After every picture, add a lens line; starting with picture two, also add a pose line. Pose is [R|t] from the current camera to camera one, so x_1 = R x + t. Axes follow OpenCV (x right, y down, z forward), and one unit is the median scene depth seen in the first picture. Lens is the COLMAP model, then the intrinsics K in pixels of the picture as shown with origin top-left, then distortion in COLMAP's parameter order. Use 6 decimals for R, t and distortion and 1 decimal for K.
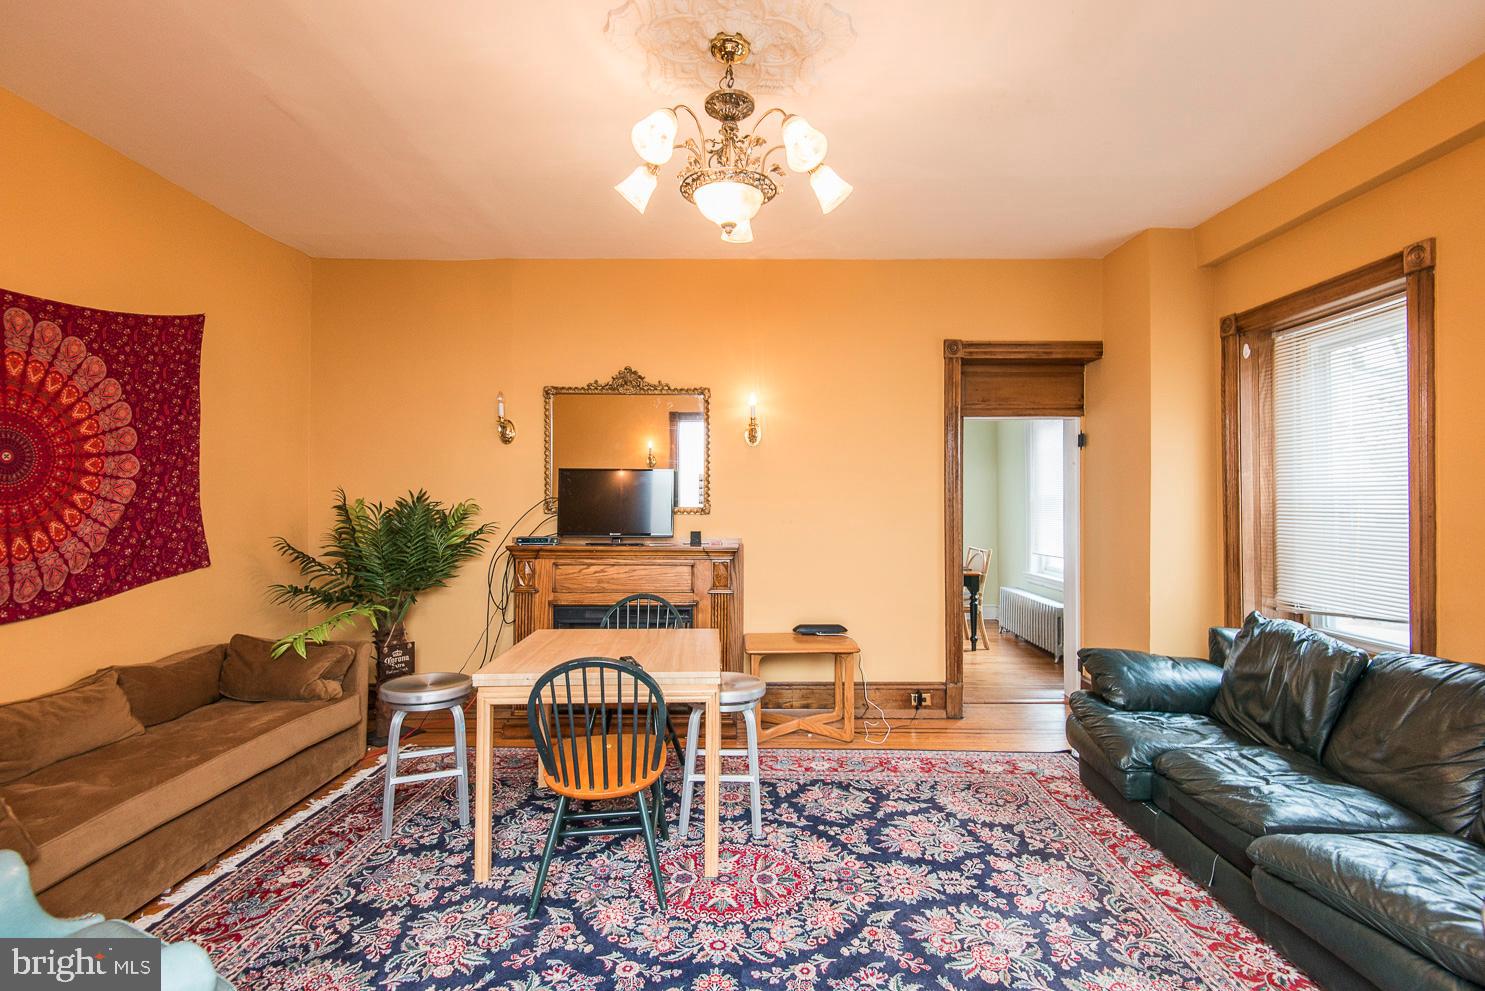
lens RADIAL K [[683.5, 0, 737.9], [0, 683.5, 494.5], [0, 0, 1]] dist [0.034624, -0.024780]
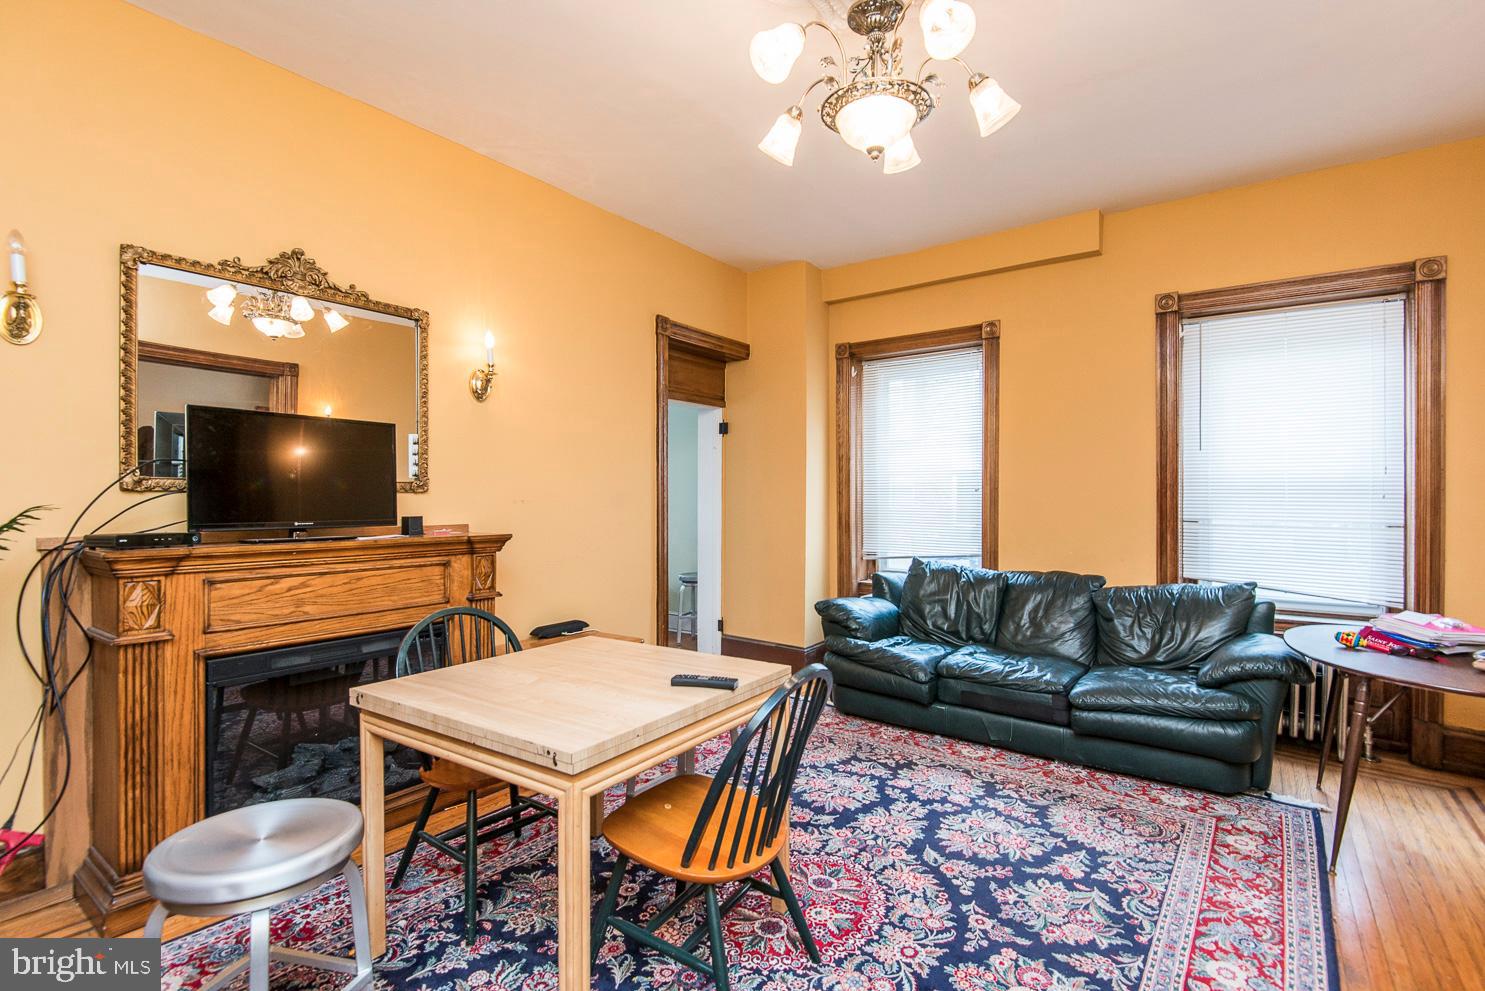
lens RADIAL K [[695.0, 0, 747.4], [0, 695.0, 495.9], [0, 0, 1]] dist [0.033097, -0.034658]
pose [[0.590812, -0.002859, 0.806804, -0.669674], [-0.008953, 0.999909, 0.010099, 0.035379], [-0.806759, -0.013190, 0.590733, 0.477113]]
